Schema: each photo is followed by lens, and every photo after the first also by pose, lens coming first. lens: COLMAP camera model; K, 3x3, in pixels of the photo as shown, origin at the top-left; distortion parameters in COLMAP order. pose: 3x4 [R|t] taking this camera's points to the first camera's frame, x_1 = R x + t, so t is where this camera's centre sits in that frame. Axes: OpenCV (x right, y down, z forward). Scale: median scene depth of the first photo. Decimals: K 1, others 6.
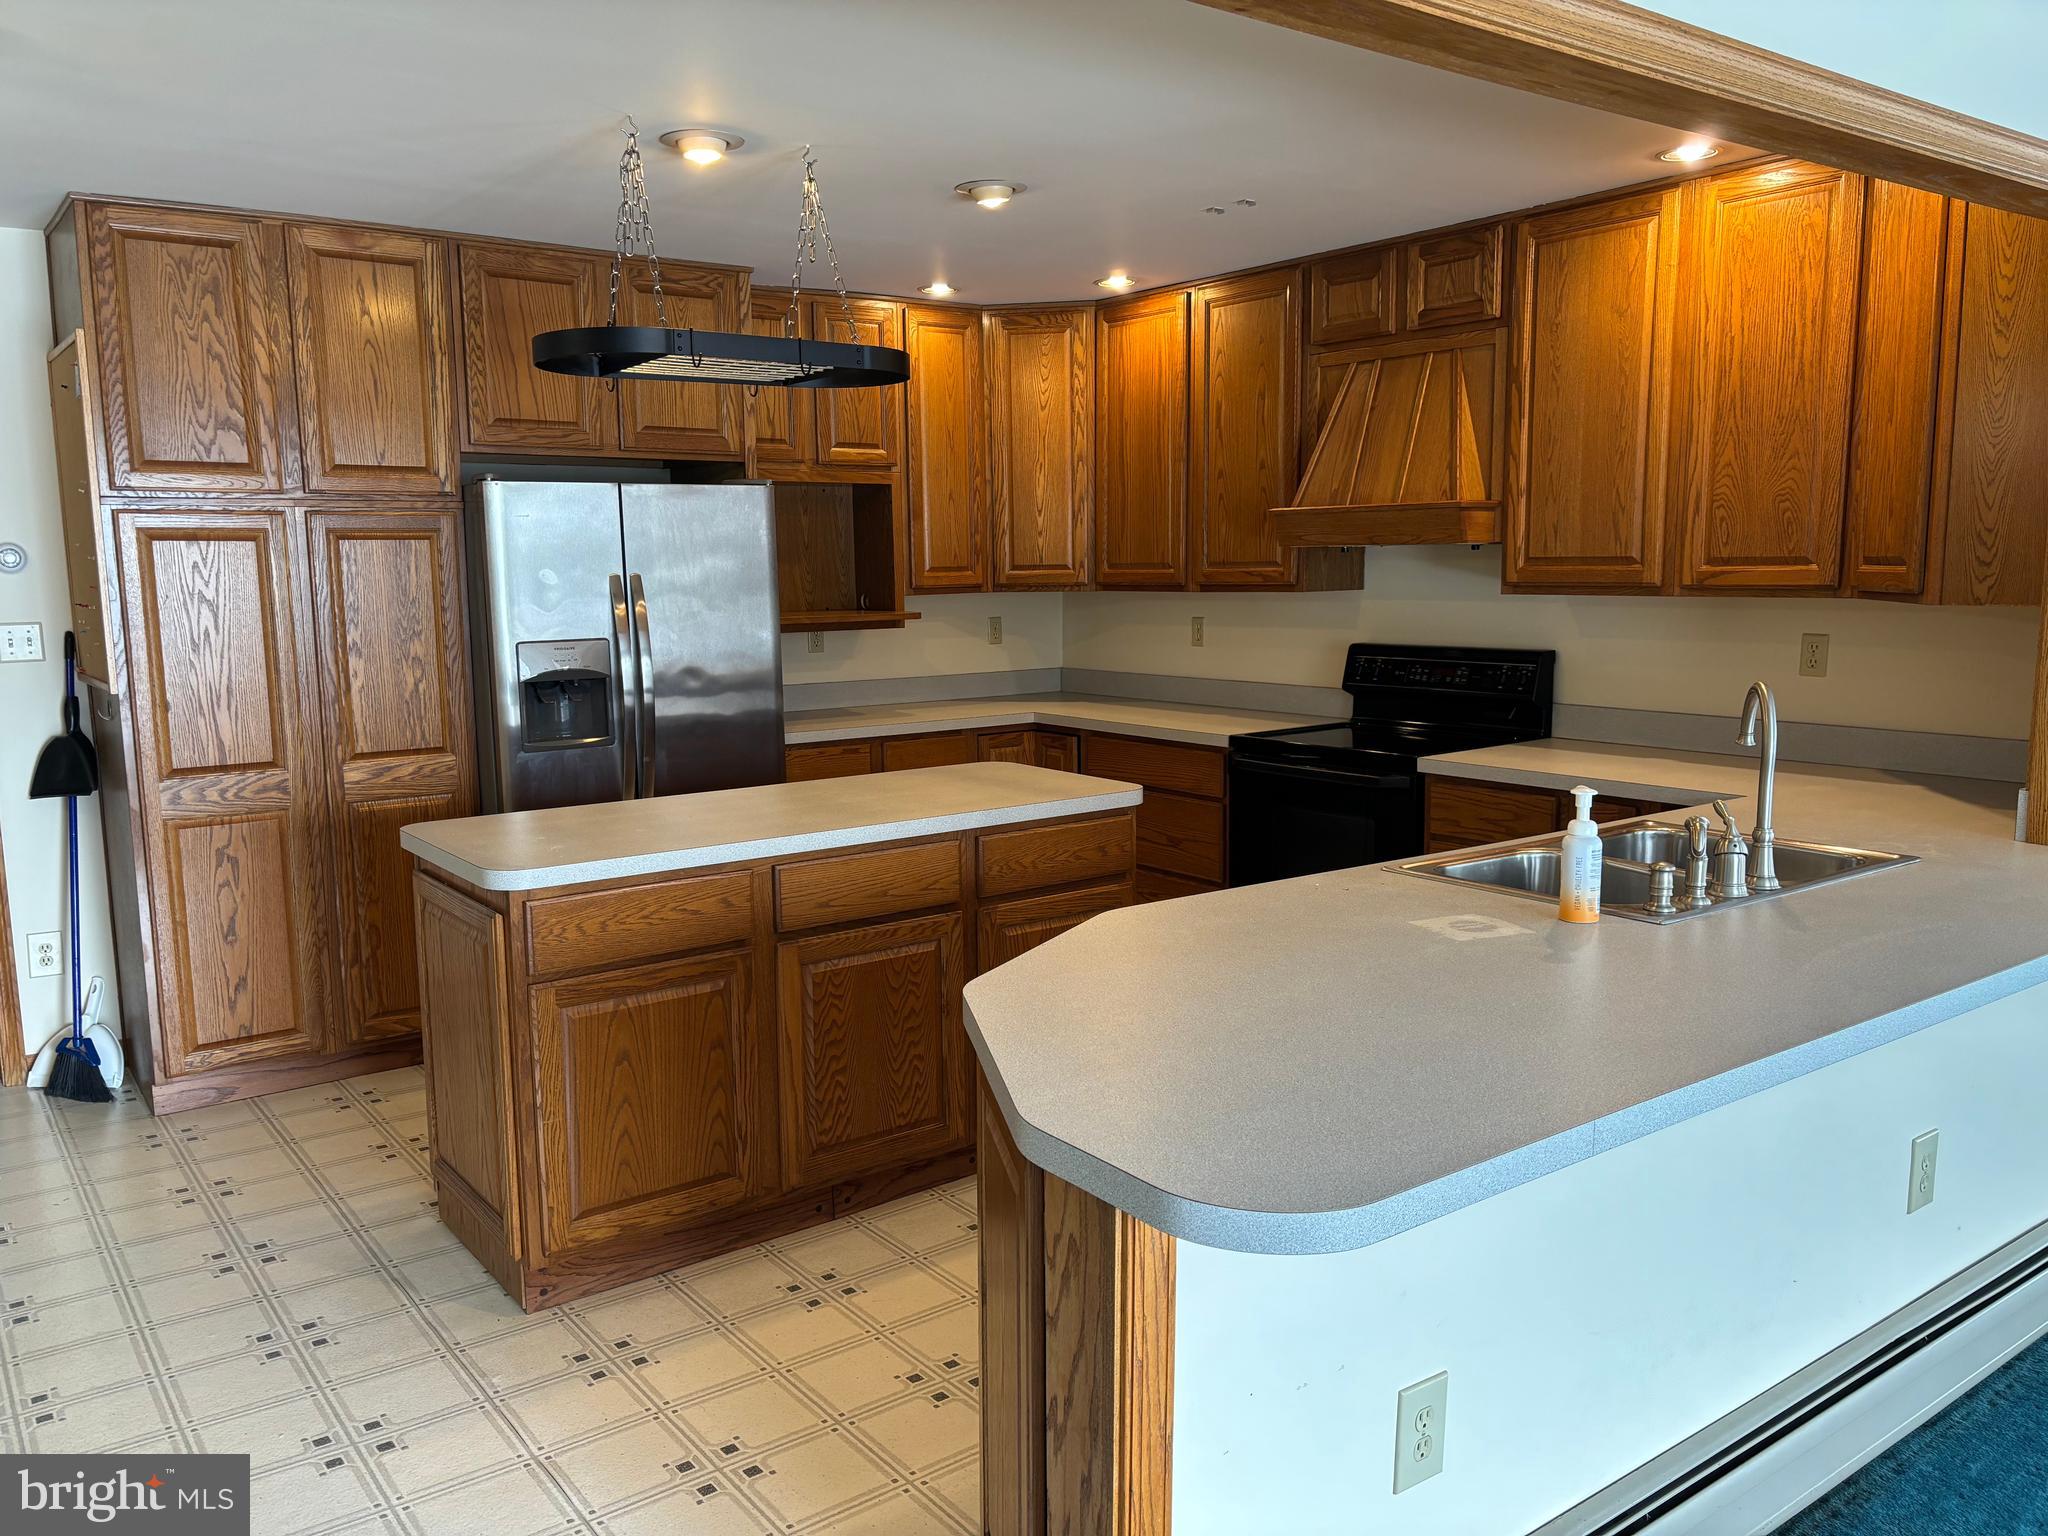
lens RADIAL K [[1541.3, 0, 1013.8], [0, 1541.3, 774.2], [0, 0, 1]] dist [0.060280, -0.078154]
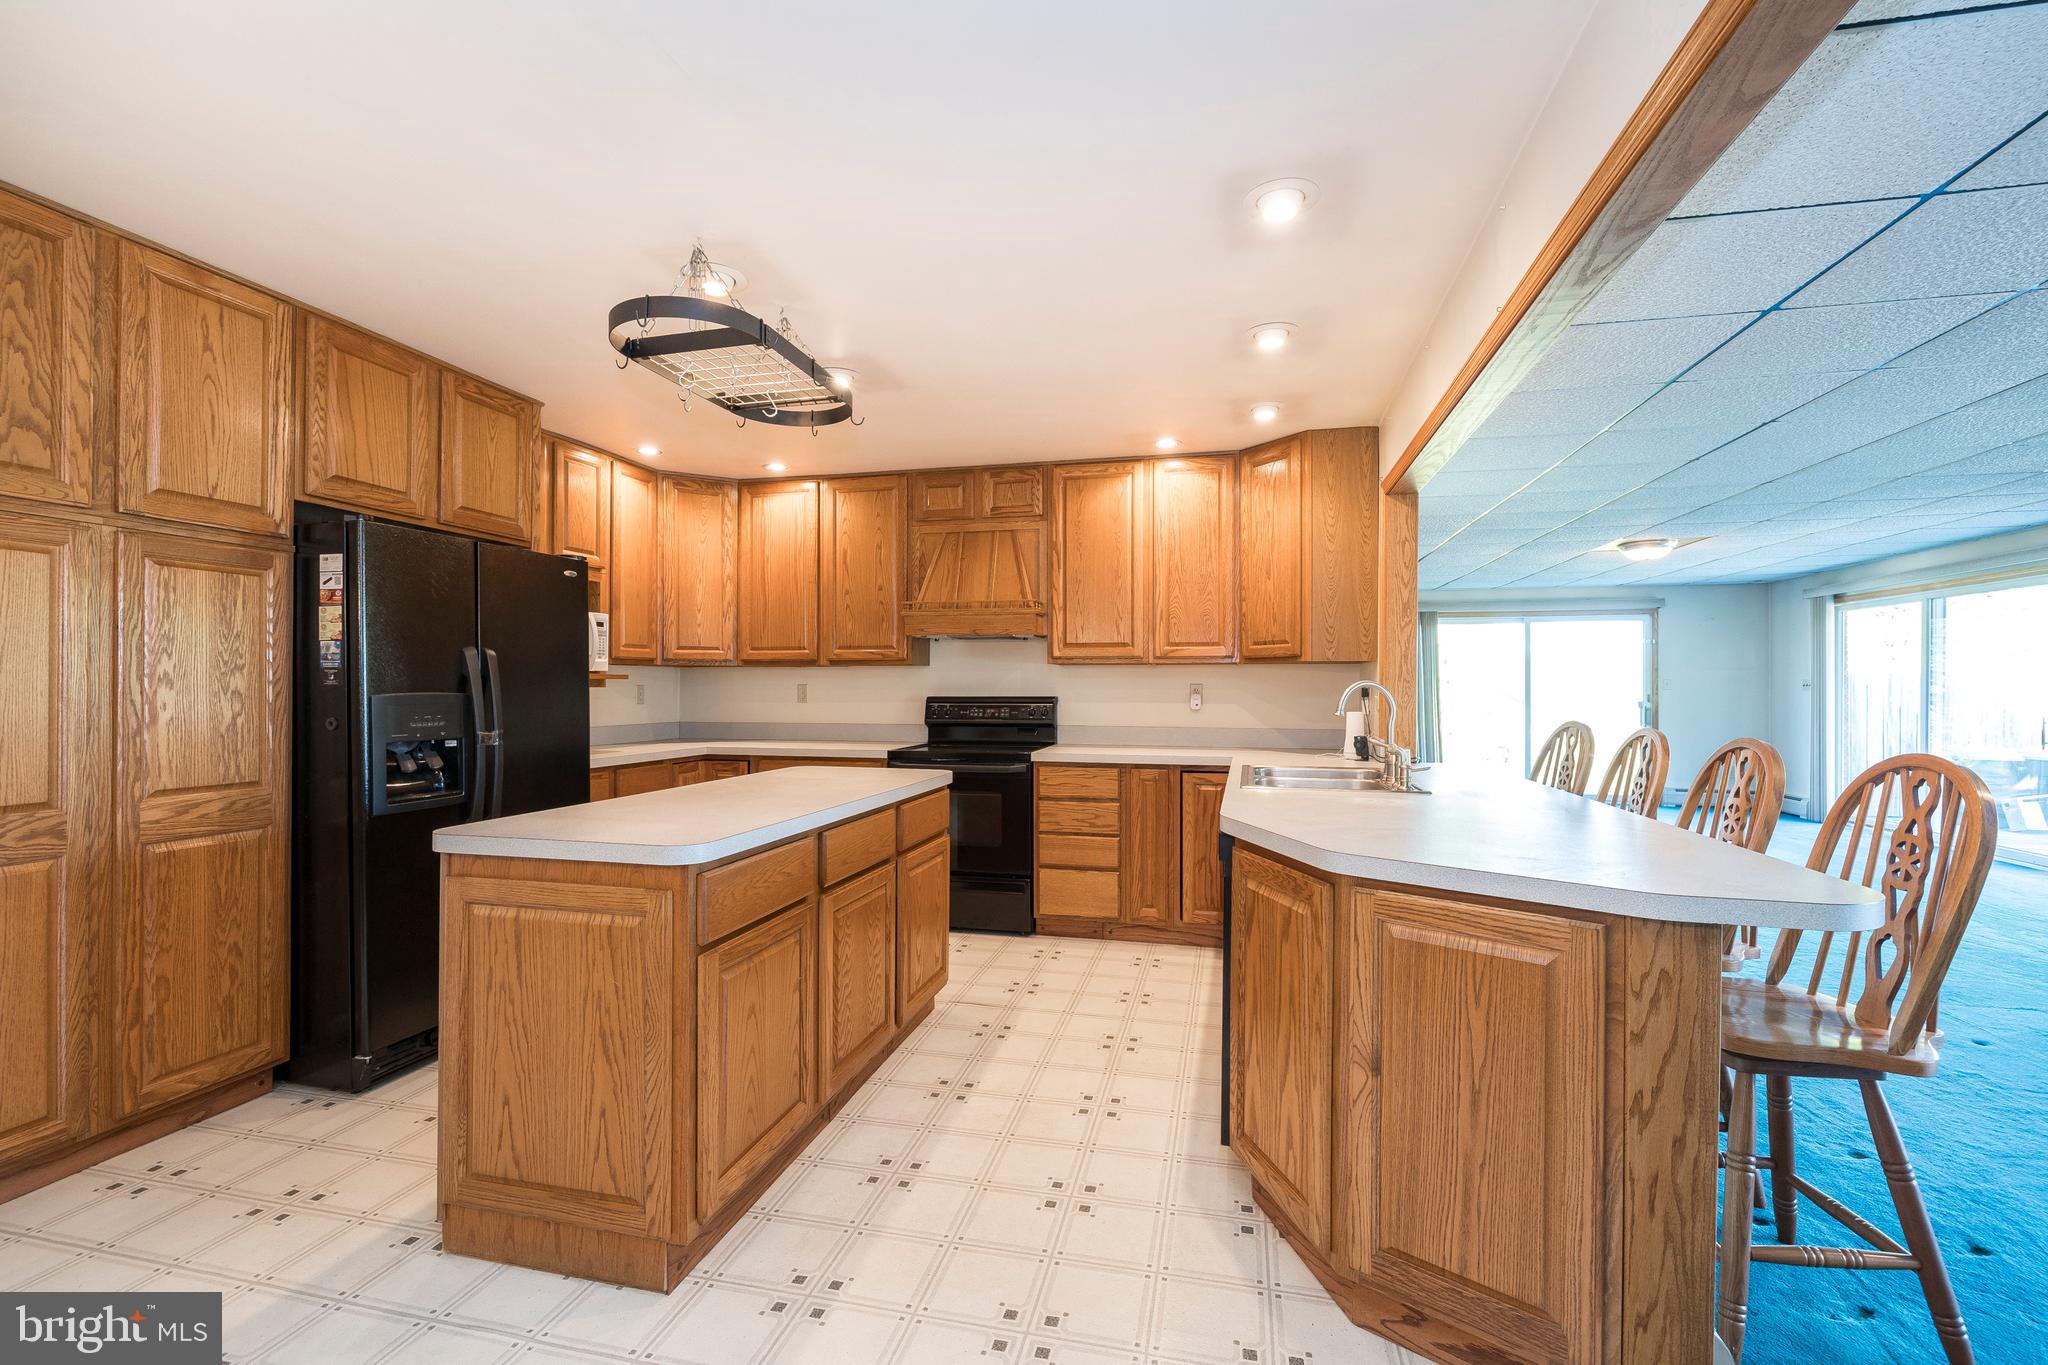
lens RADIAL K [[861.3, 0, 1032.1], [0, 861.3, 683.1], [0, 0, 1]] dist [0.002061, 0.000006]
pose [[0.767083, 0.017017, 0.641323, -0.356173], [0.078550, 0.989636, -0.120212, 0.027078], [-0.636721, 0.142589, 0.757796, 0.260525]]
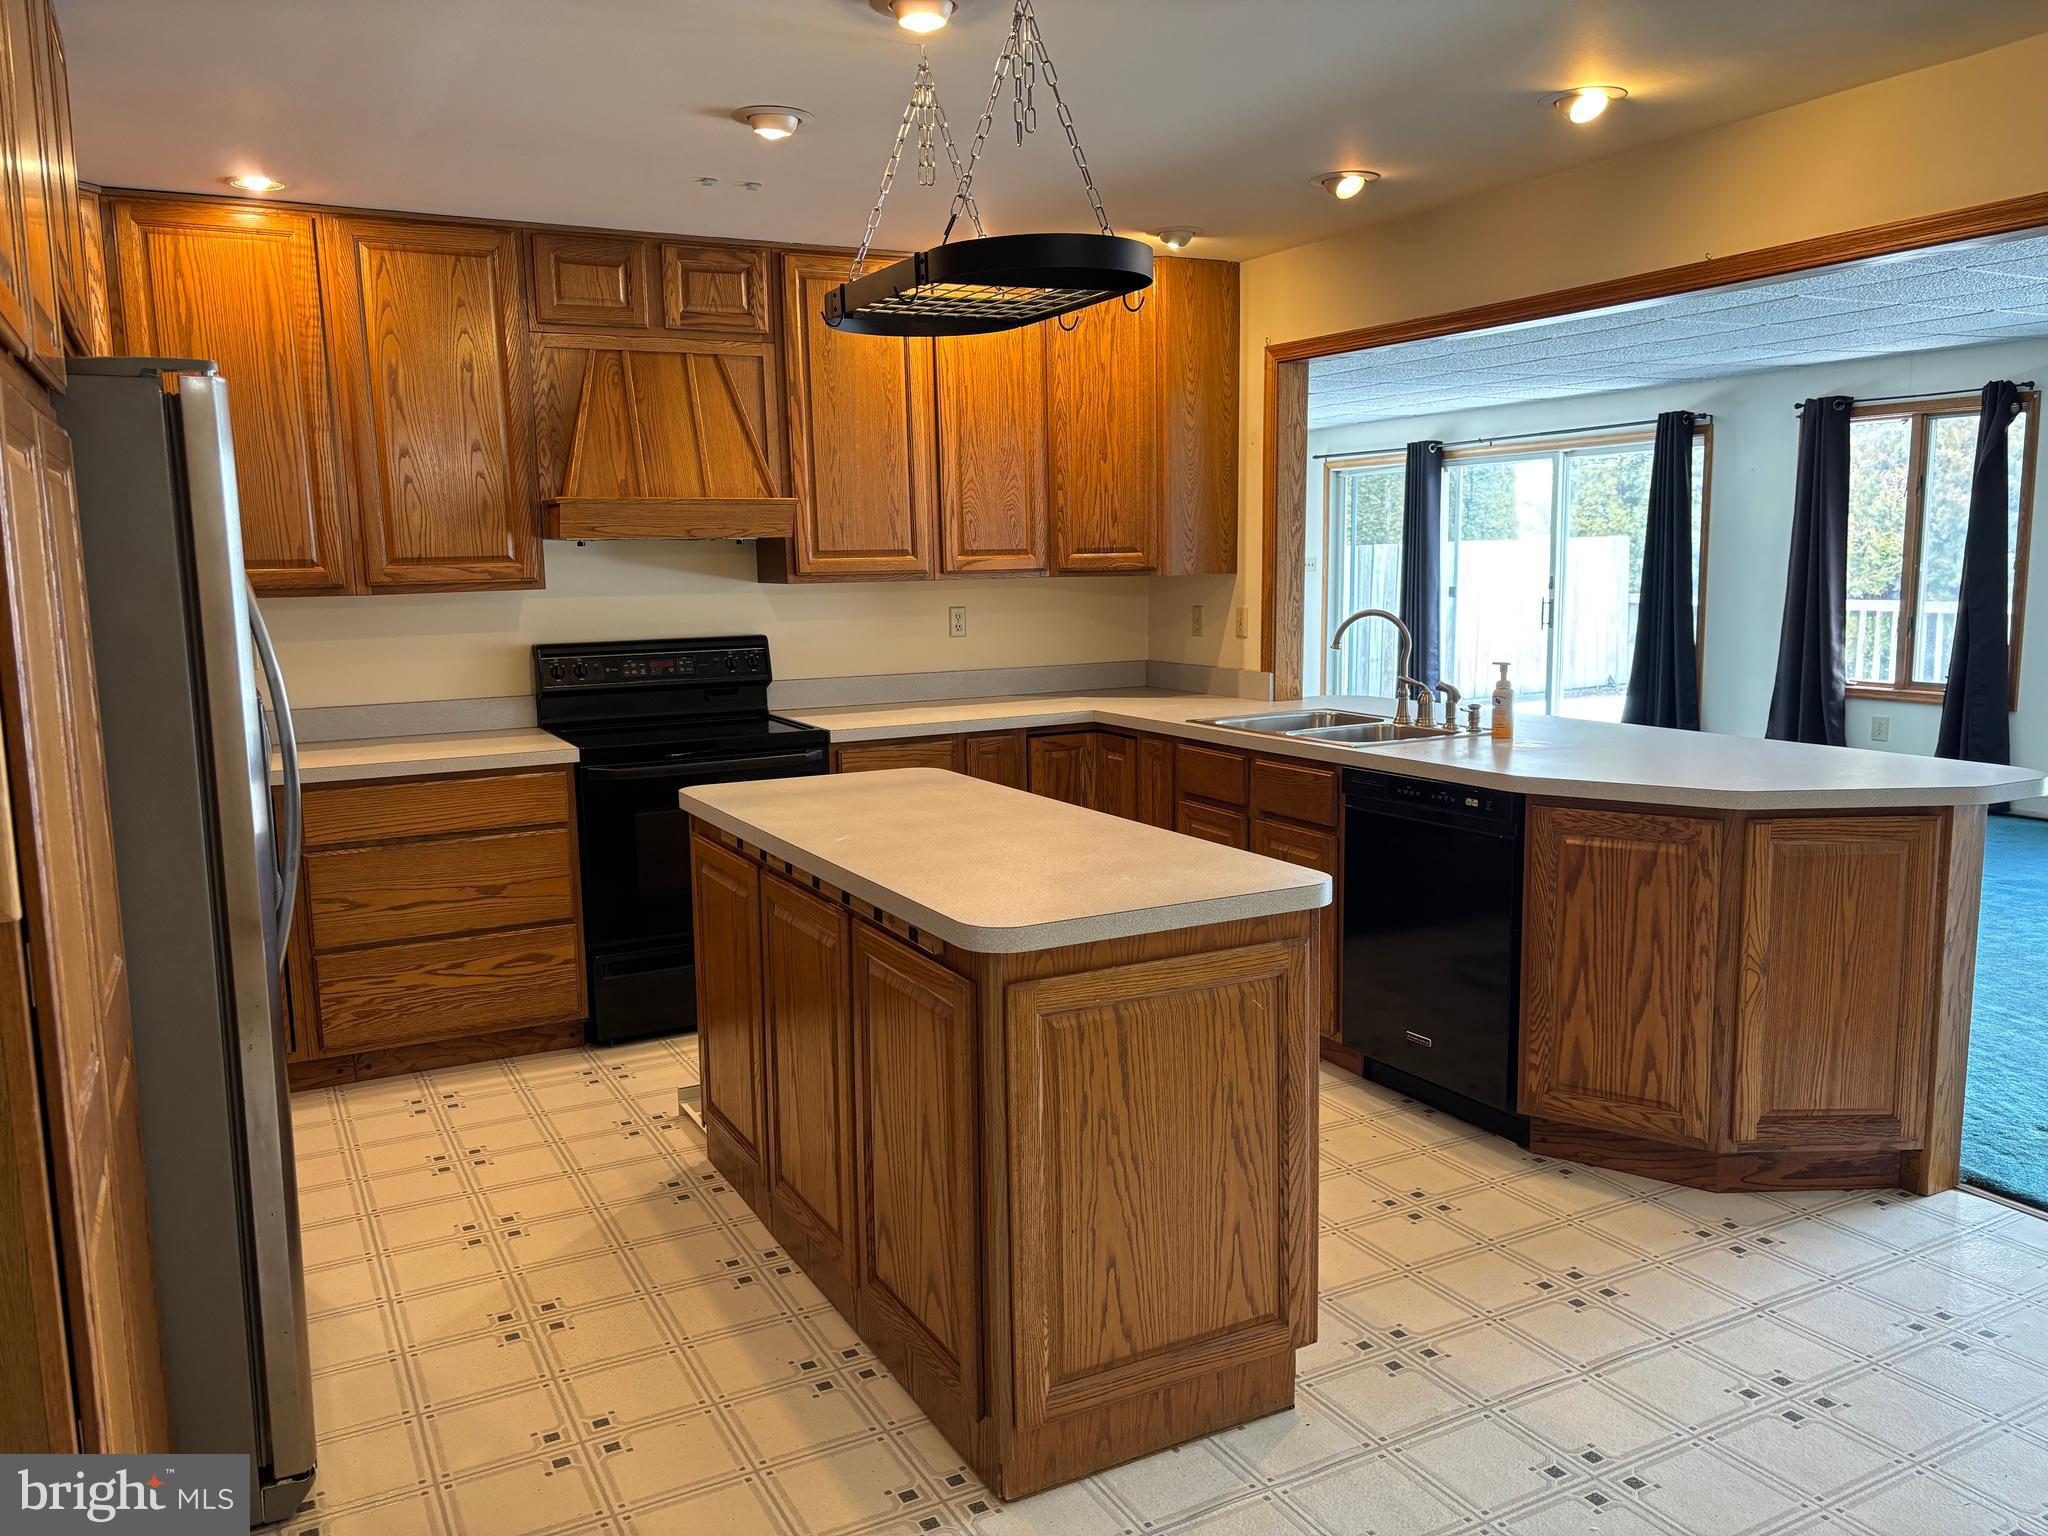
lens RADIAL K [[1536.7, 0, 1035.4], [0, 1536.7, 783.9], [0, 0, 1]] dist [0.053071, -0.089380]
pose [[0.152640, -0.137742, 0.978636, -0.793247], [0.154472, 0.981394, 0.114037, -0.075442], [-0.976135, 0.133765, 0.171077, 0.674038]]
